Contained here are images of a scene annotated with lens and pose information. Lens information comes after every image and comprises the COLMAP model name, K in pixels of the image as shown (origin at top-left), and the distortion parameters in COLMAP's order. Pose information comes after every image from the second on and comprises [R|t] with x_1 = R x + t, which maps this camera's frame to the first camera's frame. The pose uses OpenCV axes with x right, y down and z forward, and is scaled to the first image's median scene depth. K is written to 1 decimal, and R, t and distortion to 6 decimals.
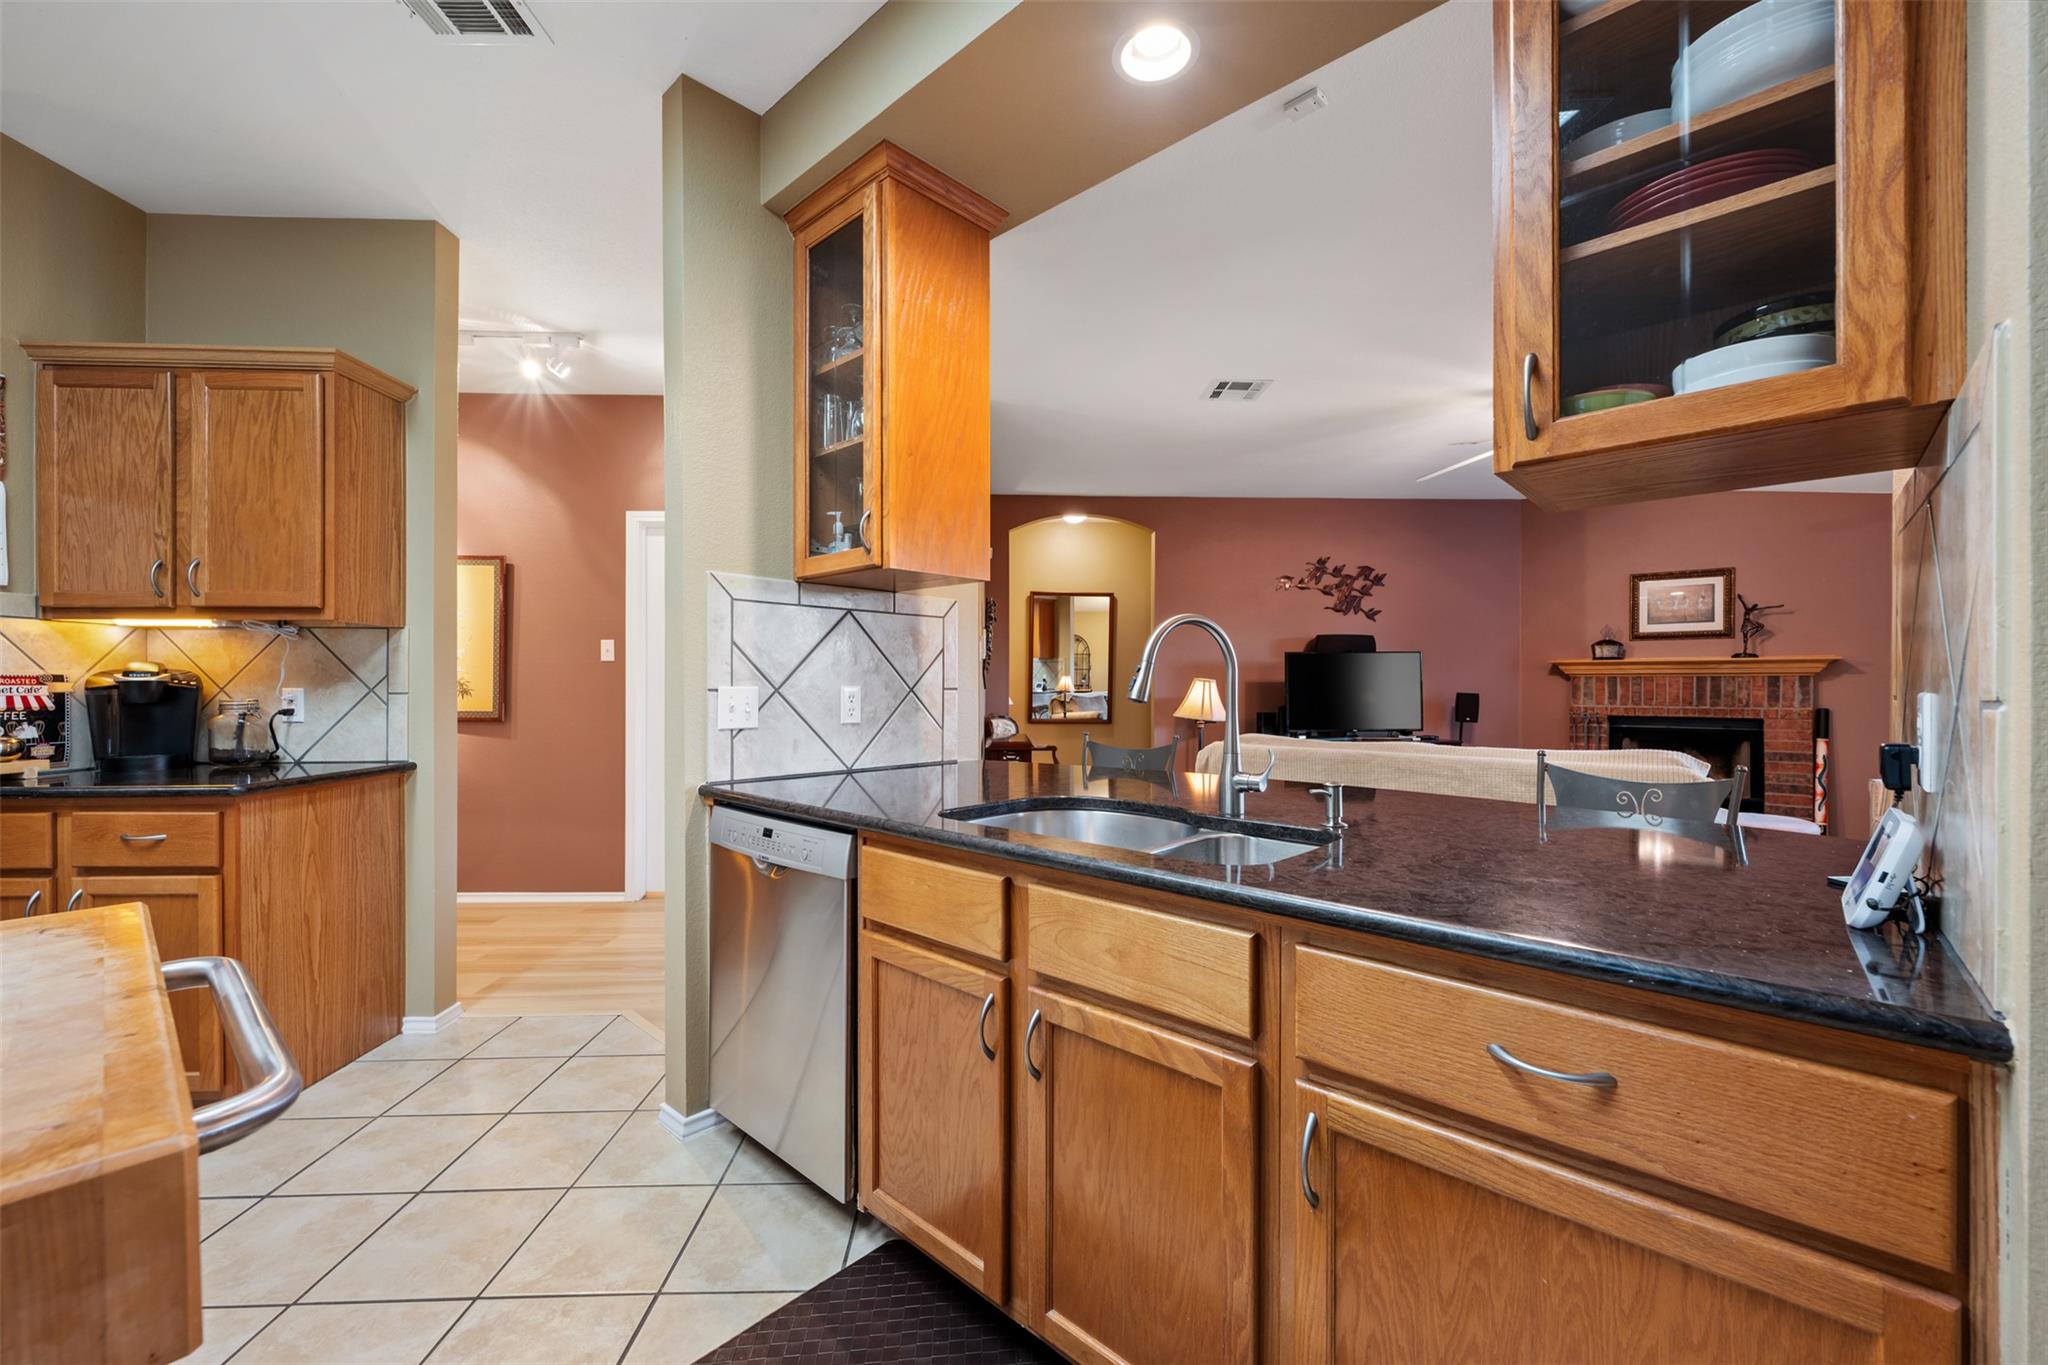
lens RADIAL K [[815.9, 0, 1024.2], [0, 815.9, 679.2], [0, 0, 1]] dist [-0.001386, 0.000757]
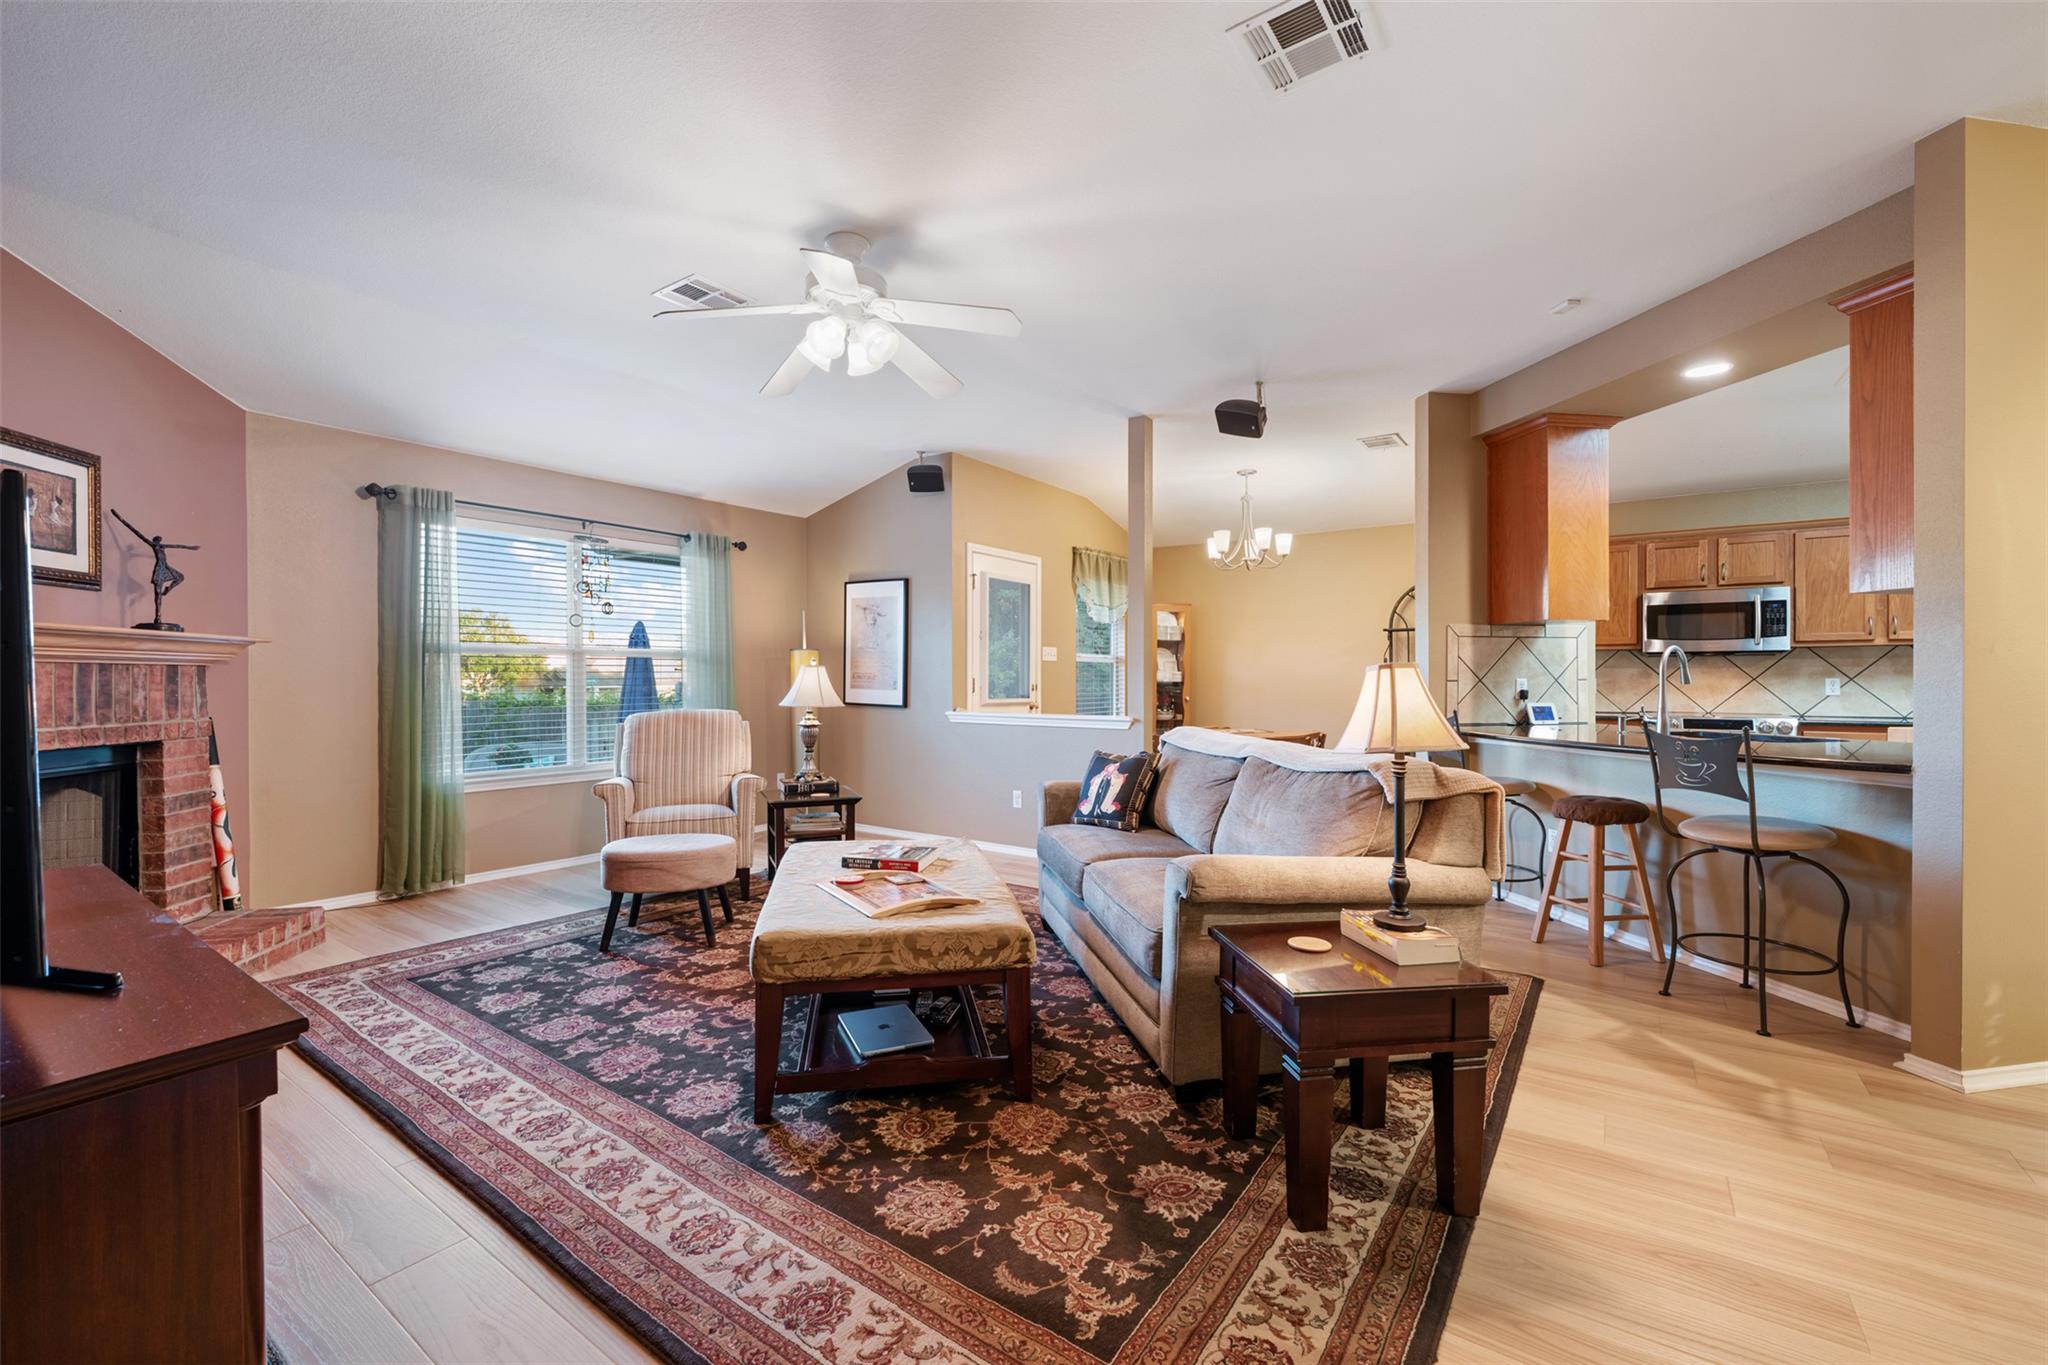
lens RADIAL K [[847.7, 0, 1020.1], [0, 847.7, 684.1], [0, 0, 1]] dist [-0.001673, 0.000100]
pose [[-0.789665, 0.002075, 0.613535, 0.070550], [0.006405, 0.999968, 0.004861, 0.010061], [-0.613505, 0.007768, -0.789652, 1.051186]]
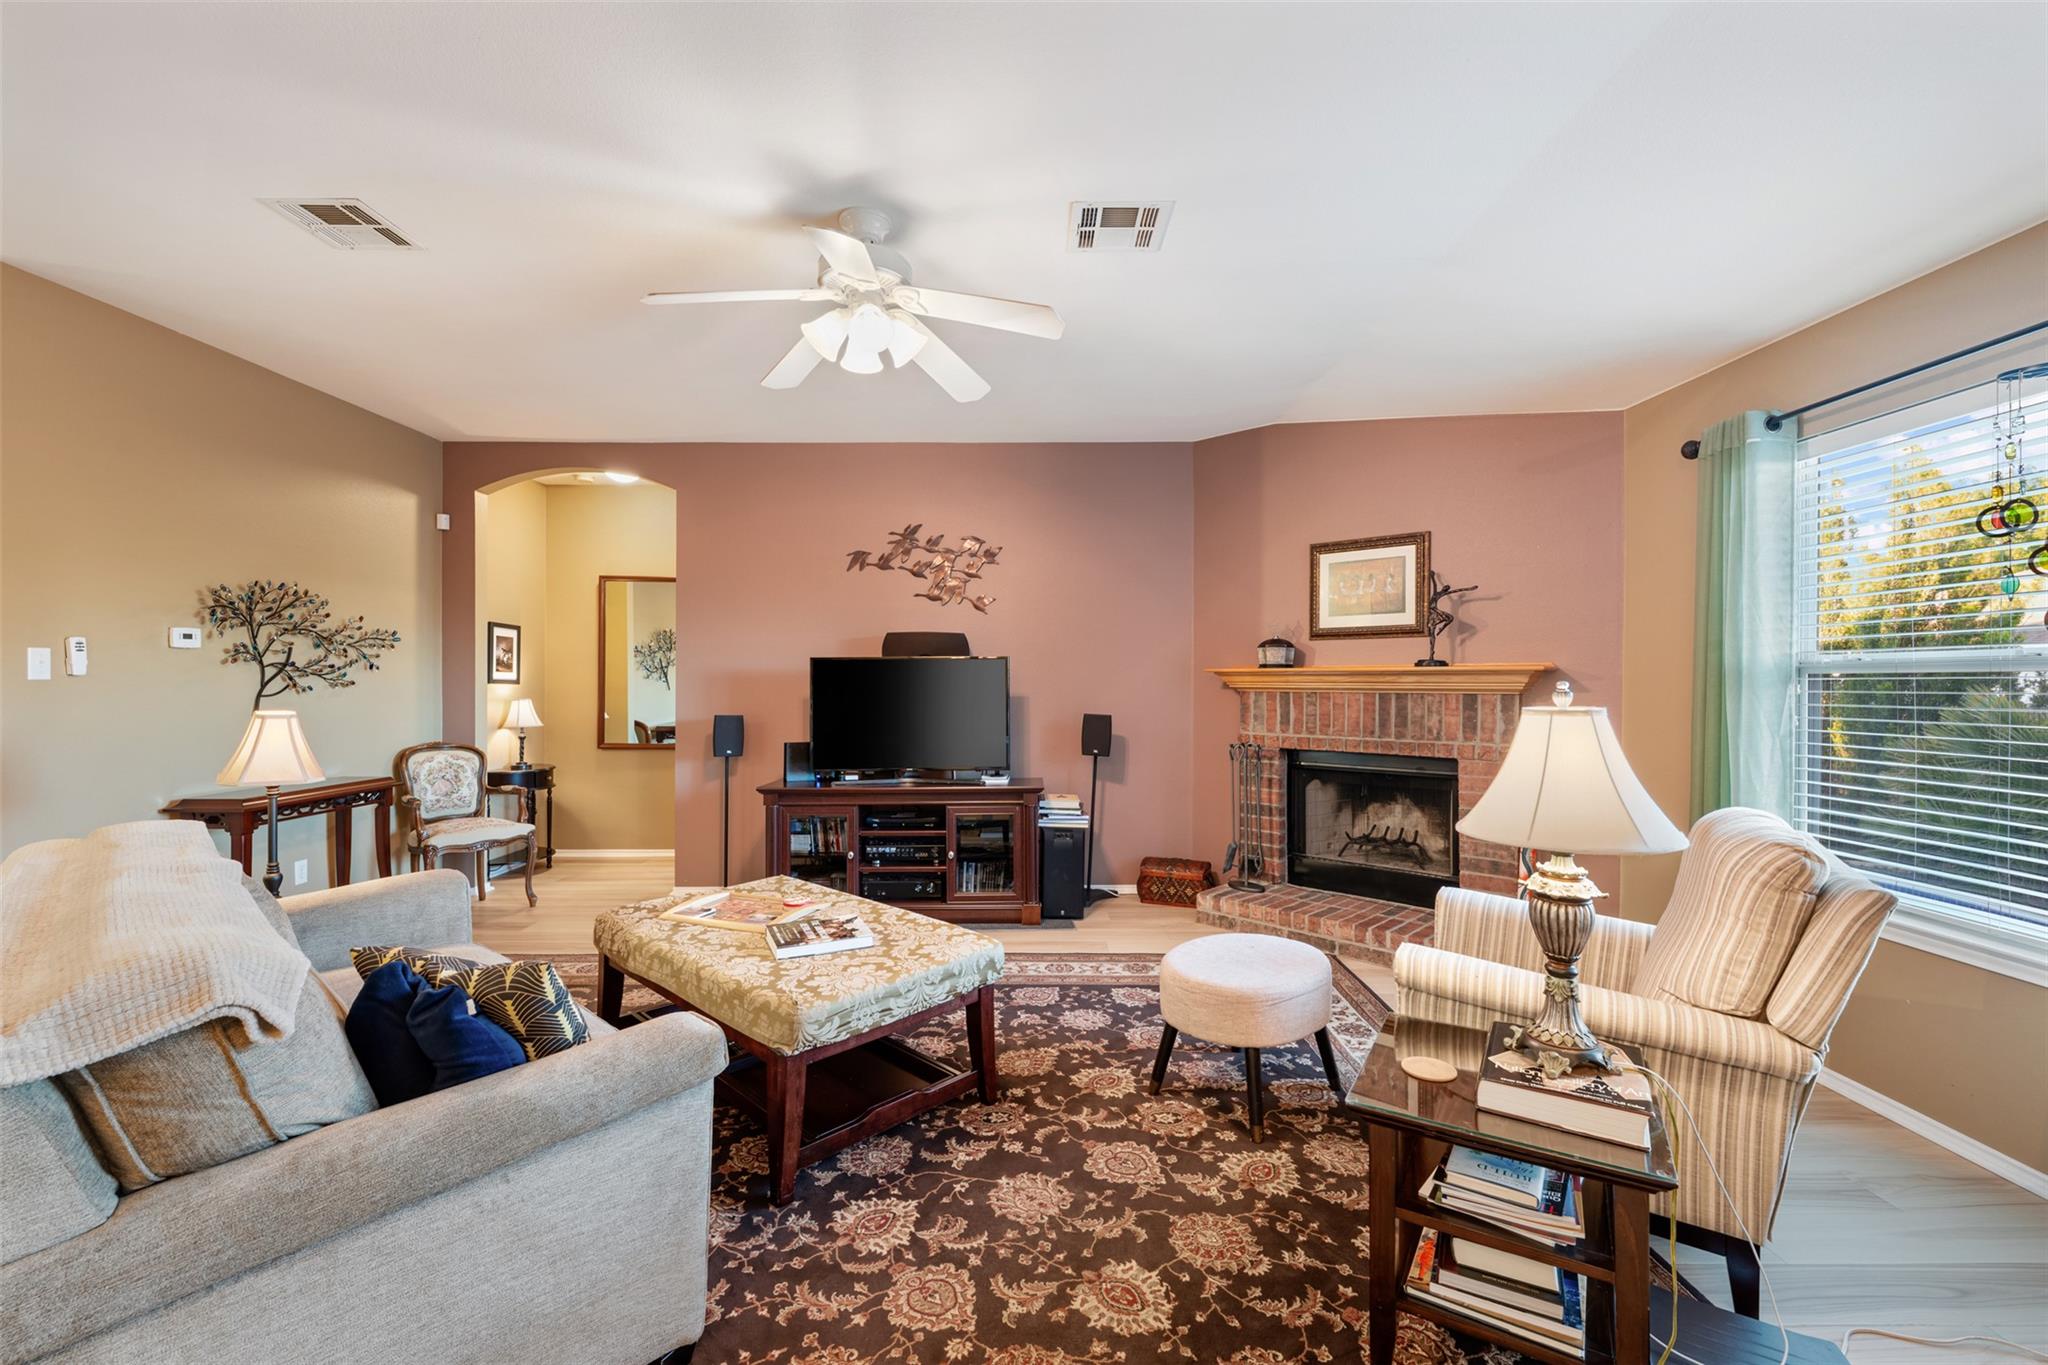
lens RADIAL K [[847.7, 0, 1023.7], [0, 847.7, 684.1], [0, 0, 1]] dist [-0.001673, 0.000100]
pose [[0.999291, 0.001085, -0.037633, 0.554679], [-0.000774, 0.999966, 0.008269, -0.016502], [0.037641, -0.008234, 0.999257, 0.285358]]
